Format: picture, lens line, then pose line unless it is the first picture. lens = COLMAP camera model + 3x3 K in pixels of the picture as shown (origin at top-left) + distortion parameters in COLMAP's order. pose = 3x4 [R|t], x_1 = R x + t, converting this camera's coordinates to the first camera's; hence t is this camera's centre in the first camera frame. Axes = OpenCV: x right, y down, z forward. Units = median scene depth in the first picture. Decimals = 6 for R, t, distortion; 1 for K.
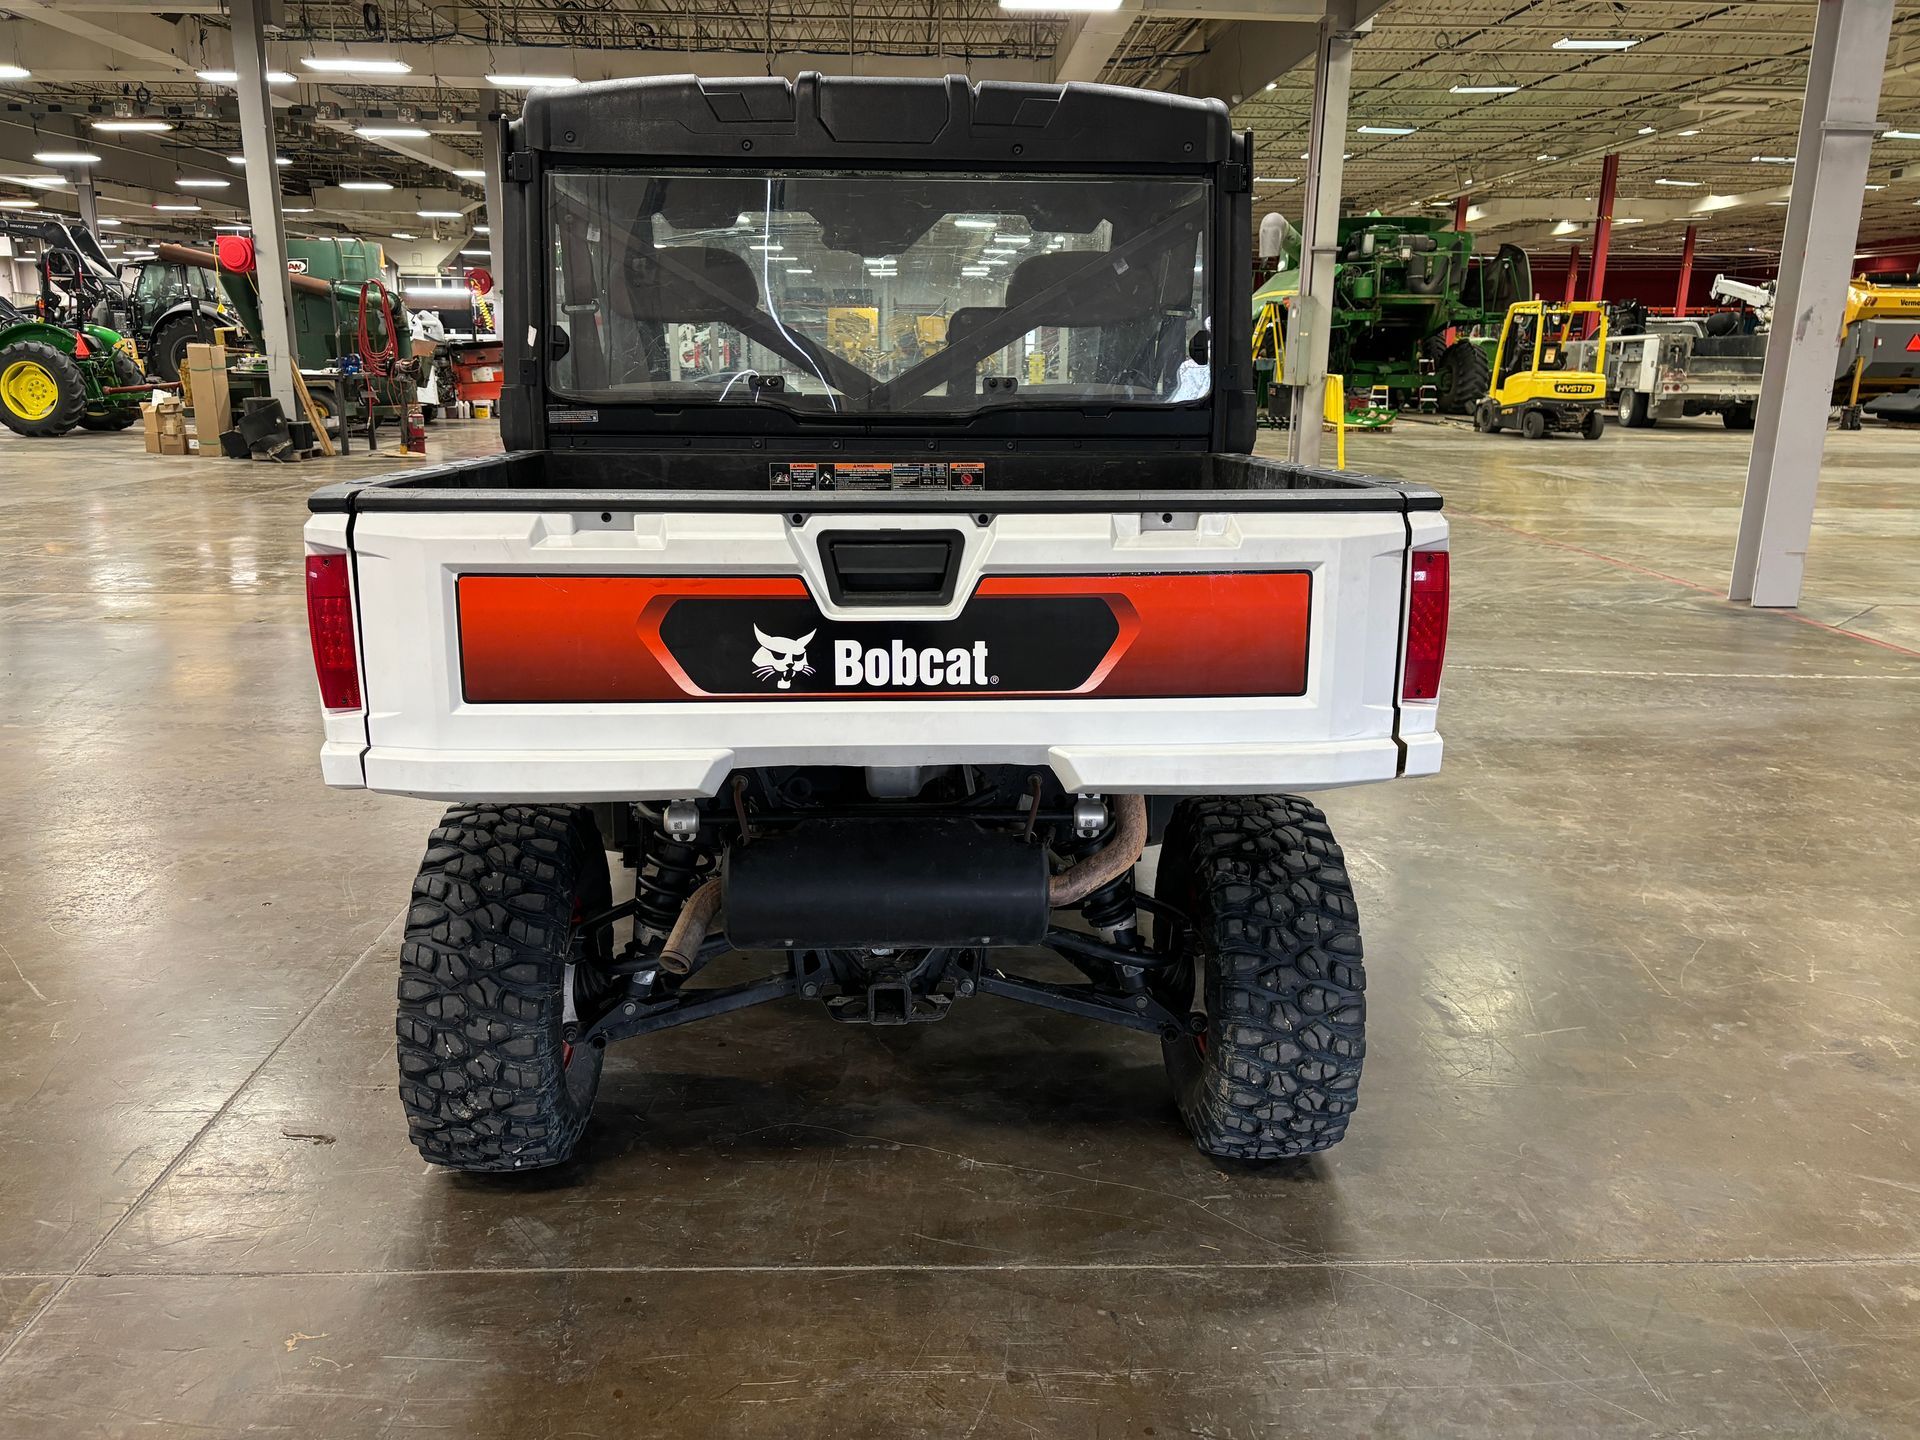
lens RADIAL K [[1444.7, 0, 966.4], [0, 1444.7, 714.8], [0, 0, 1]] dist [0.055234, -0.050230]
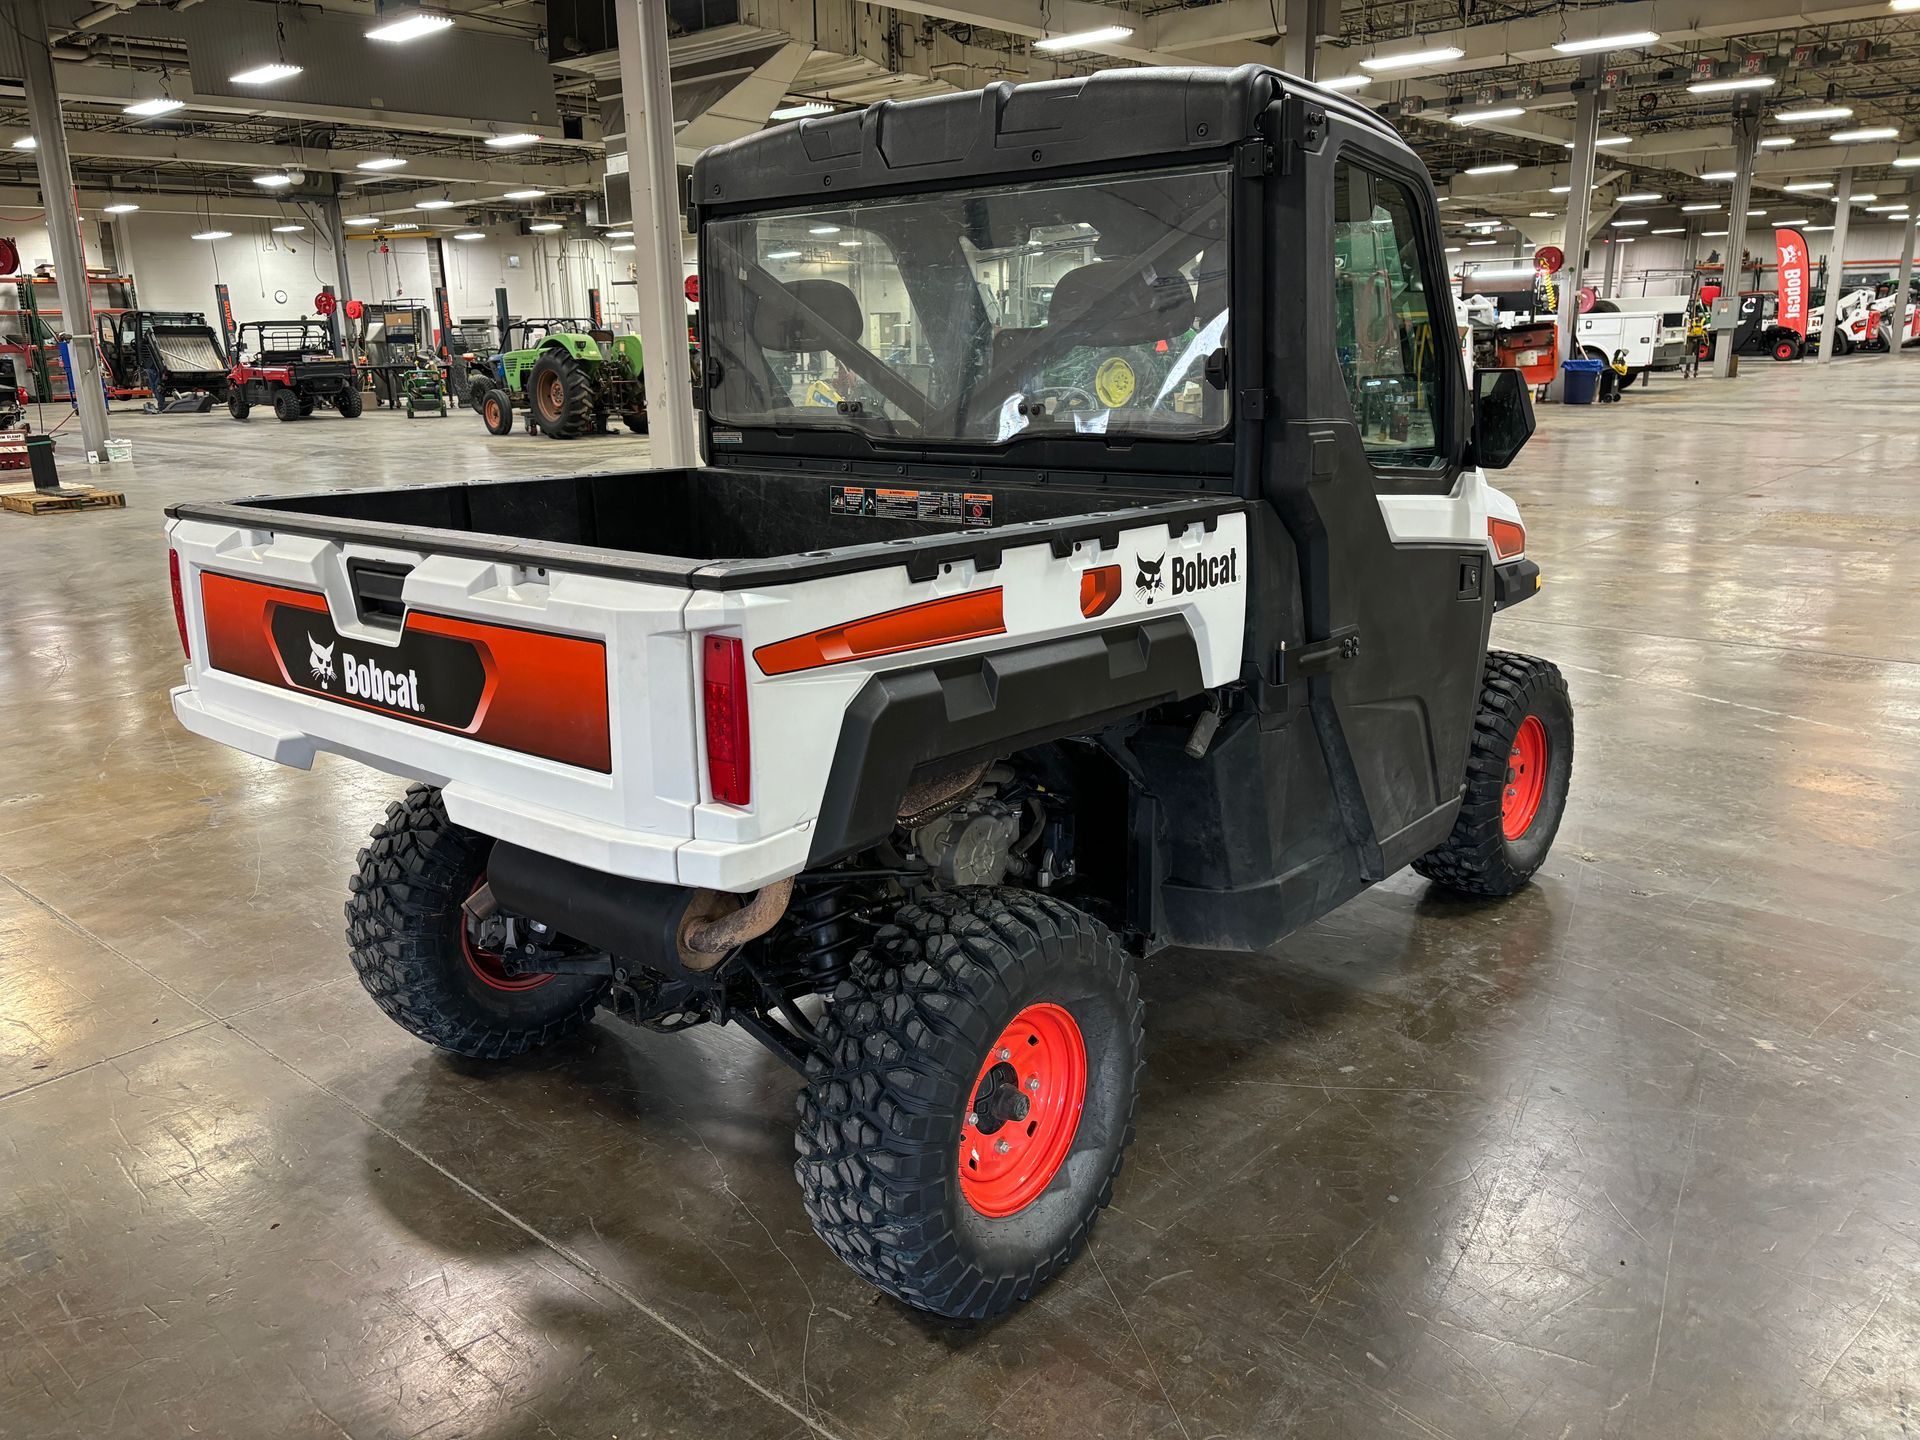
lens RADIAL K [[1450.9, 0, 950.4], [0, 1450.9, 720.2], [0, 0, 1]] dist [0.062967, -0.064863]
pose [[0.725014, 0.151737, -0.671811, 0.650681], [-0.141177, 0.987459, 0.070673, -0.092671], [0.674110, 0.043605, 0.737343, 0.292173]]
